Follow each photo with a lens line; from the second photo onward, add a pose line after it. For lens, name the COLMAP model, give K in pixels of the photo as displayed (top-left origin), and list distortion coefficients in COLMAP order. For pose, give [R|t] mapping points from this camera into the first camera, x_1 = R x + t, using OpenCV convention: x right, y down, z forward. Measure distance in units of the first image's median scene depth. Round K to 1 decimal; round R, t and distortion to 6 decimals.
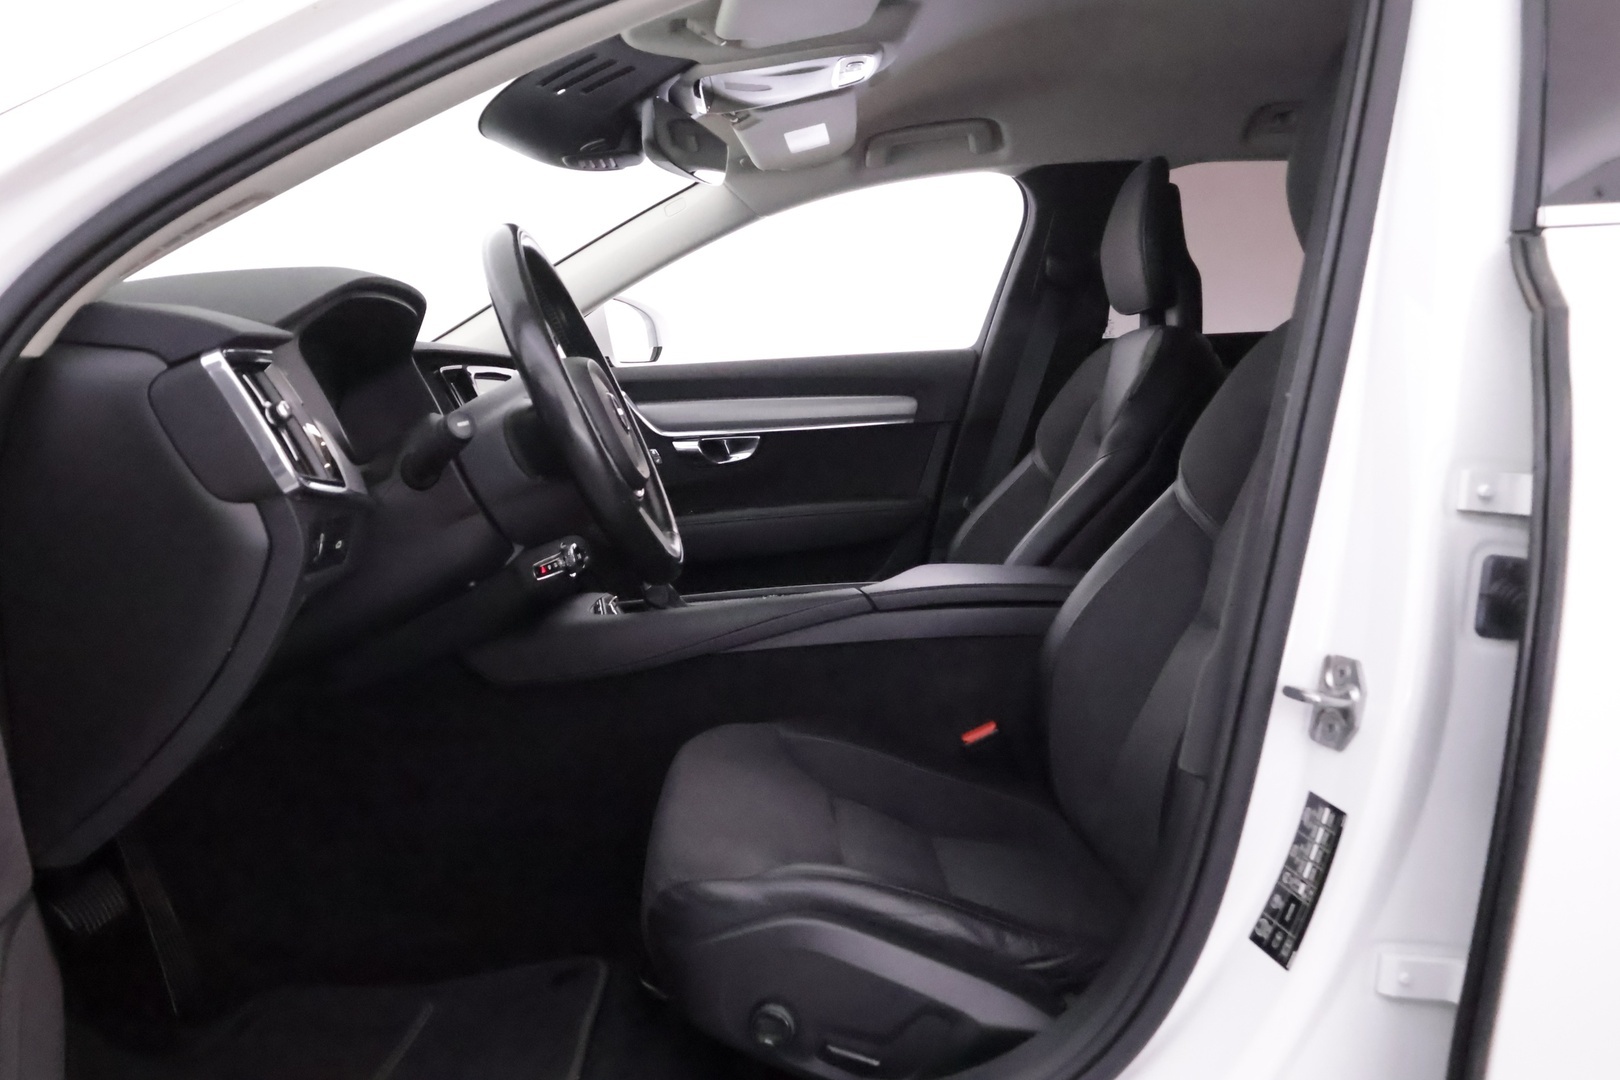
lens RADIAL K [[1302.5, 0, 809.8], [0, 1302.5, 540.3], [0, 0, 1]] dist [0.023650, 0.004411]
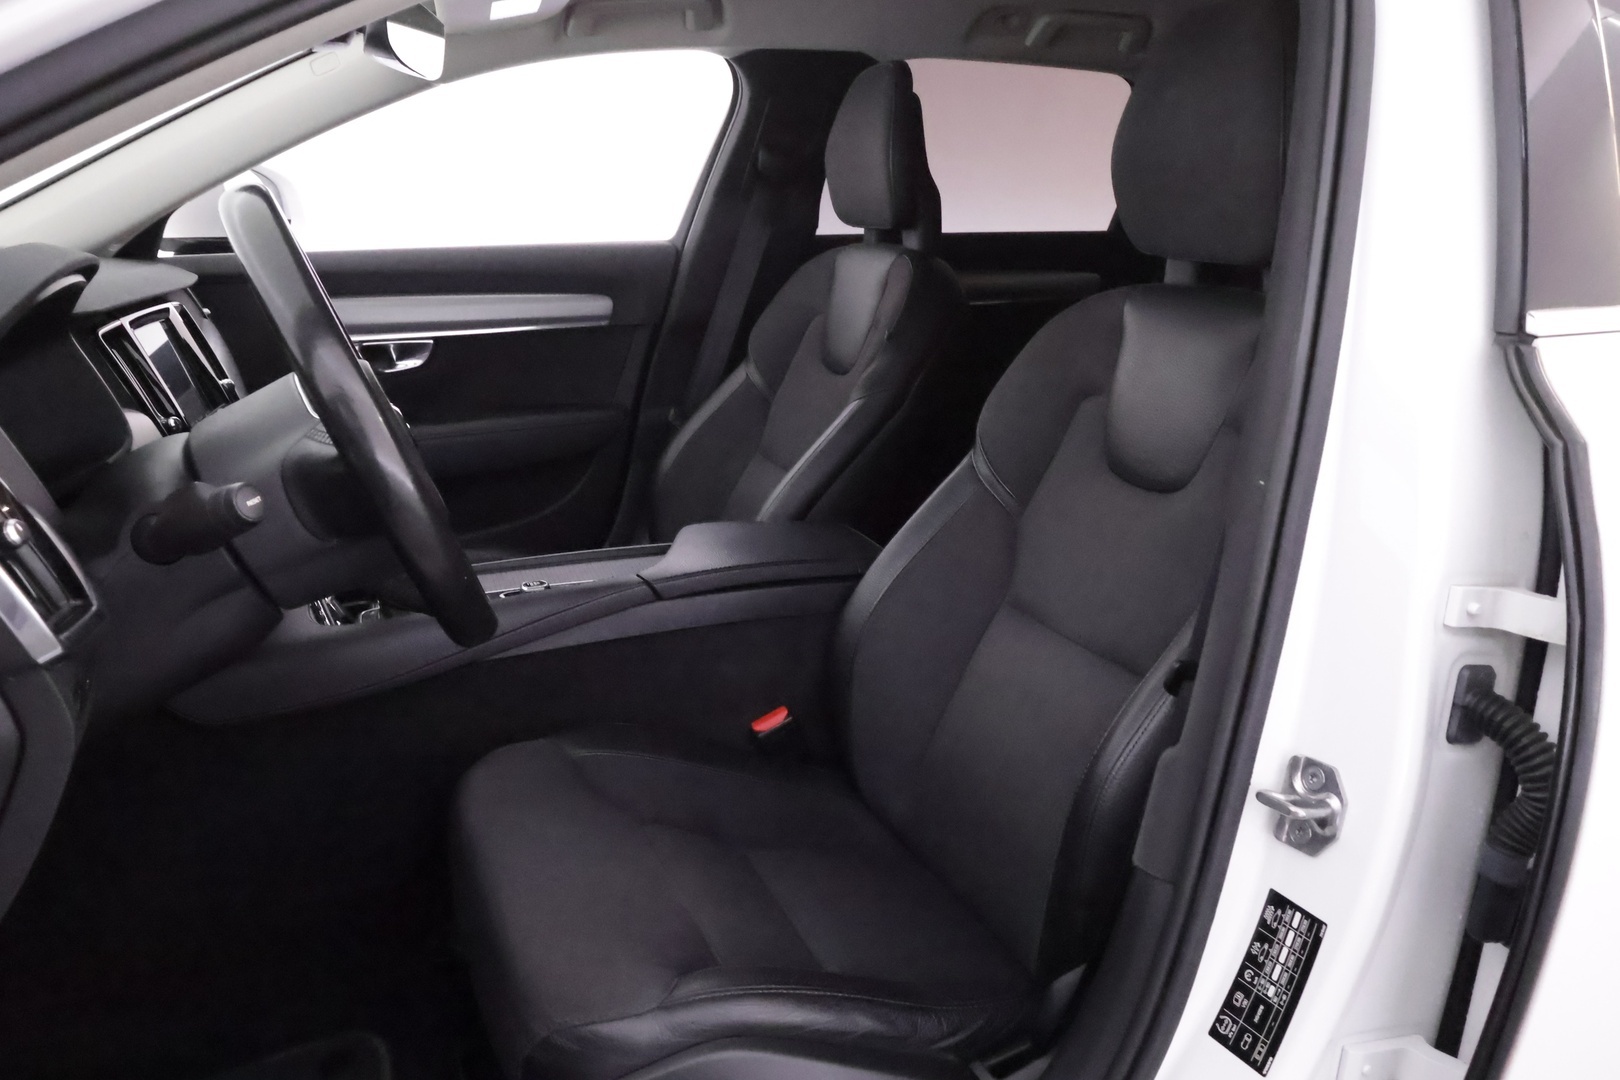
lens RADIAL K [[1302.5, 0, 813.7], [0, 1302.5, 535.1], [0, 0, 1]] dist [0.023650, 0.004411]
pose [[0.938301, -0.051667, 0.341939, -0.207948], [-0.002363, 0.987795, 0.155740, -0.175306], [-0.345812, -0.146939, 0.926727, 0.185970]]
